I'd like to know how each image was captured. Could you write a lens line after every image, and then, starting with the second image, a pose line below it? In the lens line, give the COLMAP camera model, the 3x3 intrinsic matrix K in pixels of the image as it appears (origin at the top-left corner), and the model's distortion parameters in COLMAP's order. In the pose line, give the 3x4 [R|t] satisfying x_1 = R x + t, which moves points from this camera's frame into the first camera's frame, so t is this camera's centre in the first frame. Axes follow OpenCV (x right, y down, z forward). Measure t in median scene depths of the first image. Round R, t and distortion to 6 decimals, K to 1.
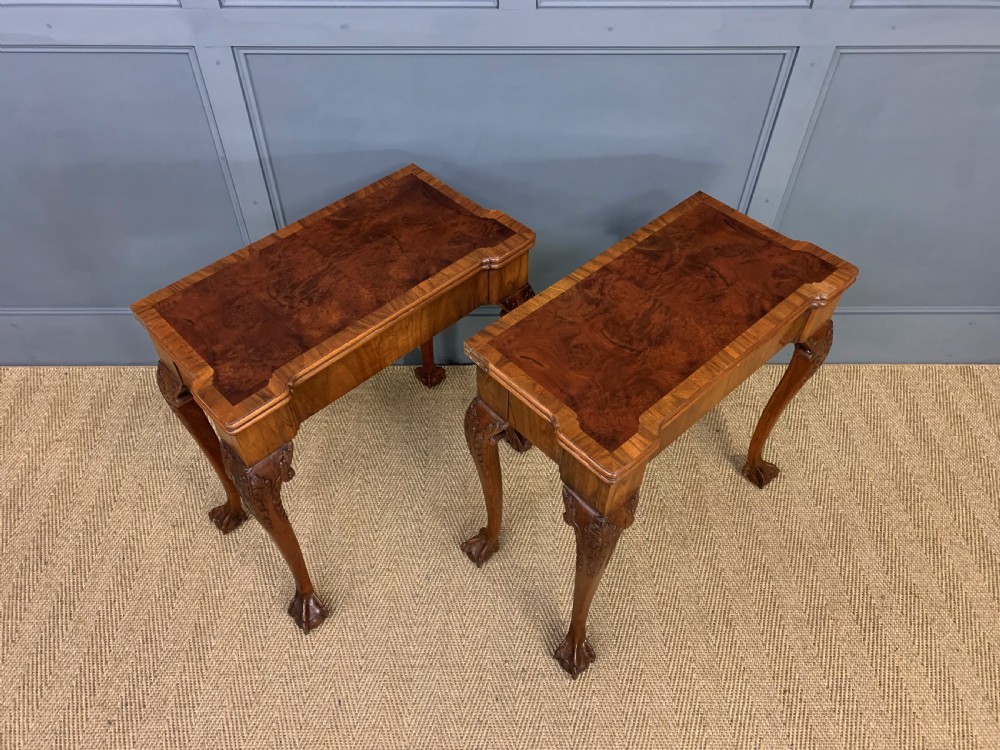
lens RADIAL K [[767.2, 0, 489.5], [0, 767.2, 369.5], [0, 0, 1]] dist [0.003953, 0.003252]
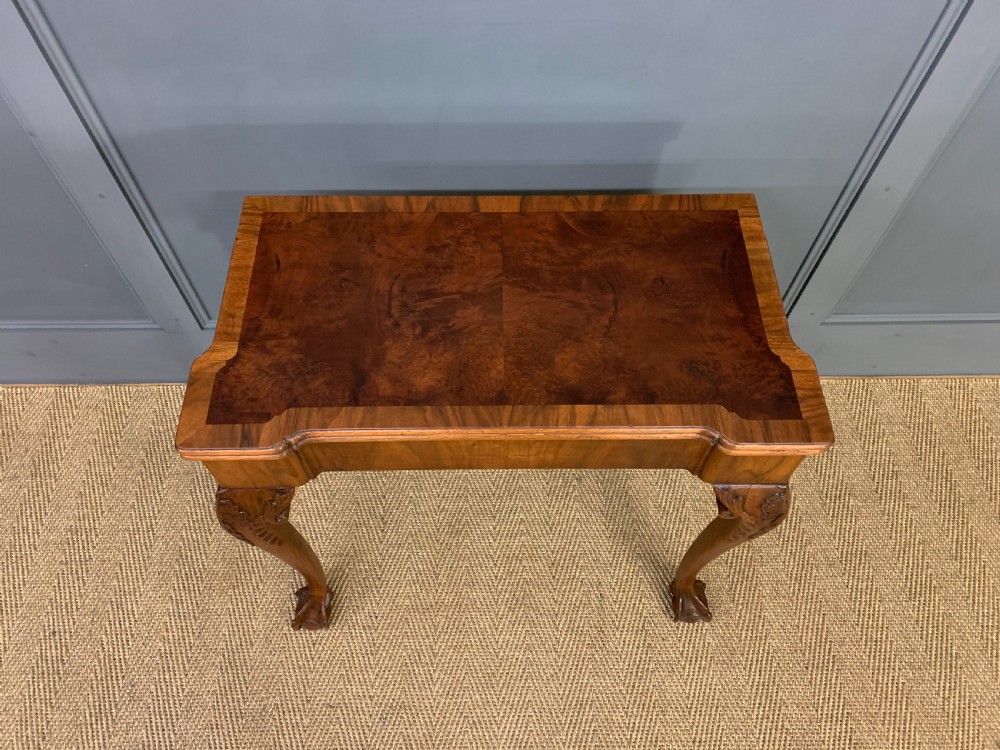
lens RADIAL K [[767.2, 0, 491.6], [0, 767.2, 369.8], [0, 0, 1]] dist [0.003953, 0.003252]
pose [[0.999989, -0.004578, 0.000684, 0.025700], [0.004364, 0.981697, 0.190402, -0.206548], [-0.001543, -0.190397, 0.981706, 0.354191]]
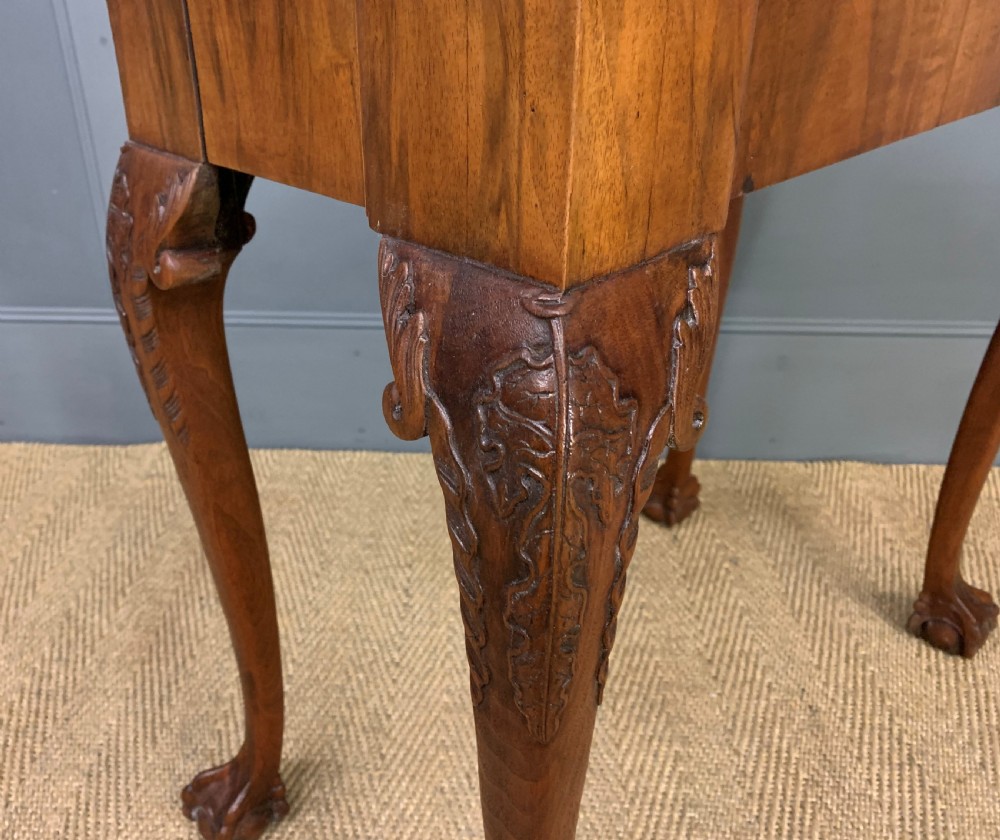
lens RADIAL K [[879.8, 0, 425.7], [0, 879.8, 415.5], [0, 0, 1]] dist [-0.011029, 0.010480]
pose [[0.996203, 0.021278, -0.084426, -0.038016], [-0.047899, 0.943683, -0.327365, 0.211283], [0.072705, 0.330165, 0.941119, 0.579796]]
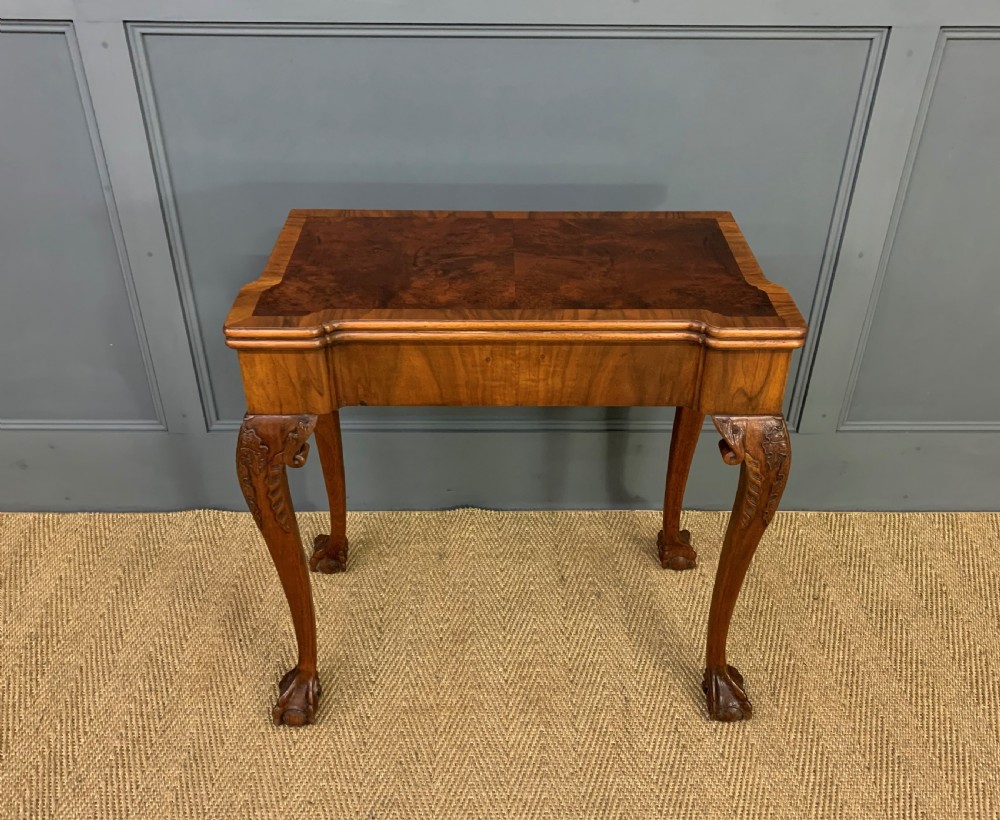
lens RADIAL K [[951.9, 0, 501.4], [0, 951.9, 400.0], [0, 0, 1]] dist [-0.001339, 0.000000]
pose [[0.999986, 0.001735, 0.005024, 0.020440], [-0.000458, 0.969864, -0.243646, 0.138851], [-0.005296, 0.243640, 0.969851, 0.179263]]
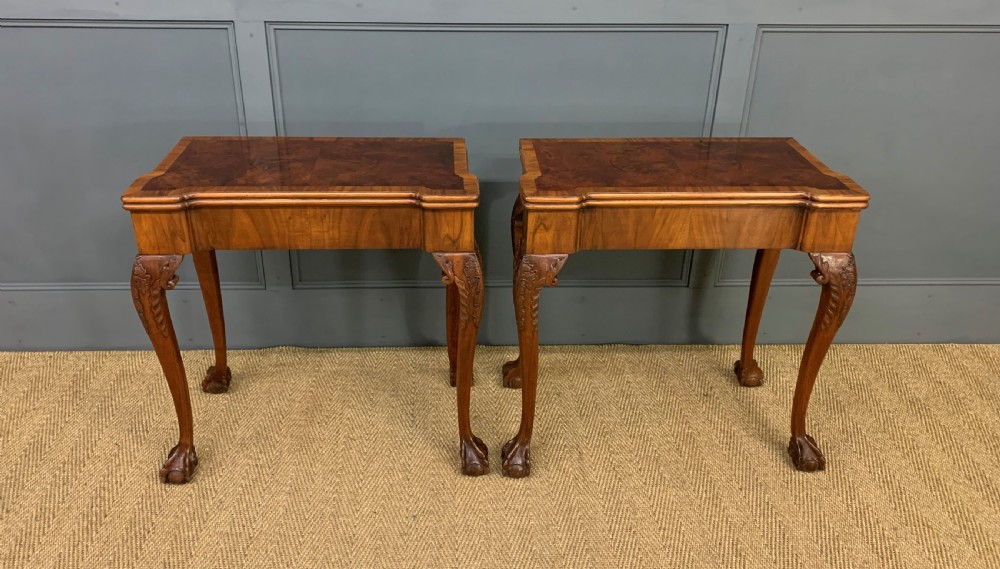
lens RADIAL K [[807.7, 0, 478.3], [0, 807.7, 232.1], [0, 0, 1]] dist [-0.001229, 0.012362]
pose [[0.999595, -0.005000, 0.027999, -0.032229], [0.015254, 0.925118, -0.379374, 0.337912], [-0.024006, 0.379647, 0.924820, -0.056531]]
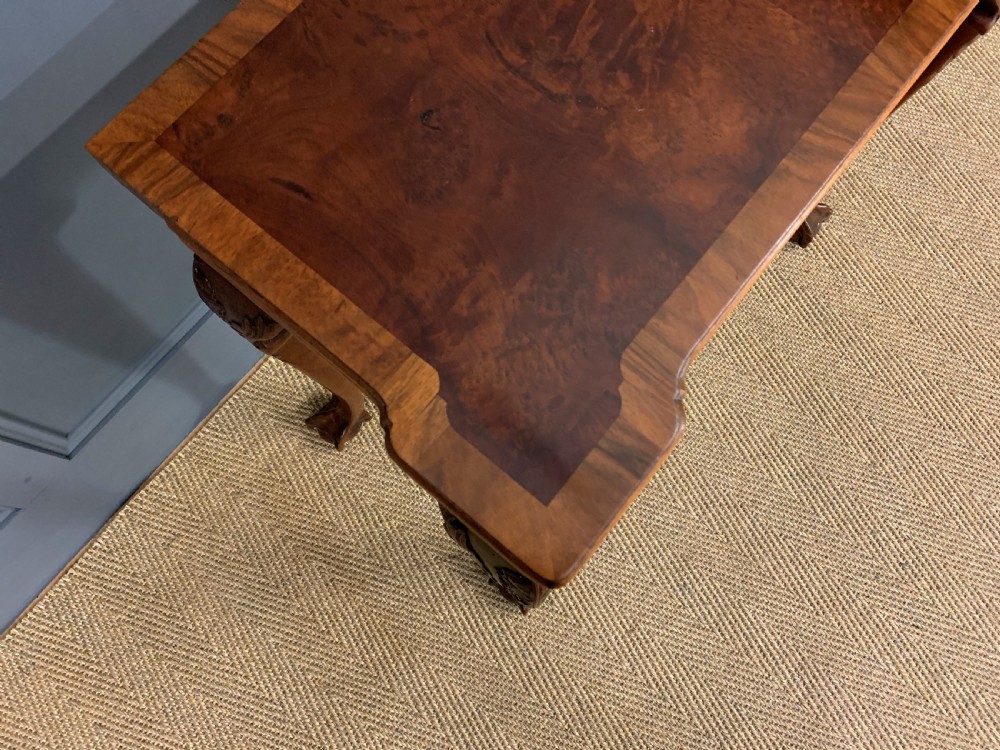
lens RADIAL K [[767.2, 0, 490.5], [0, 767.2, 375.8], [0, 0, 1]] dist [0.003953, 0.003252]
pose [[0.642487, -0.741159, 0.194662, -0.178024], [0.571534, 0.632689, 0.522545, -0.233444], [-0.510449, -0.224473, 0.830092, 0.650035]]
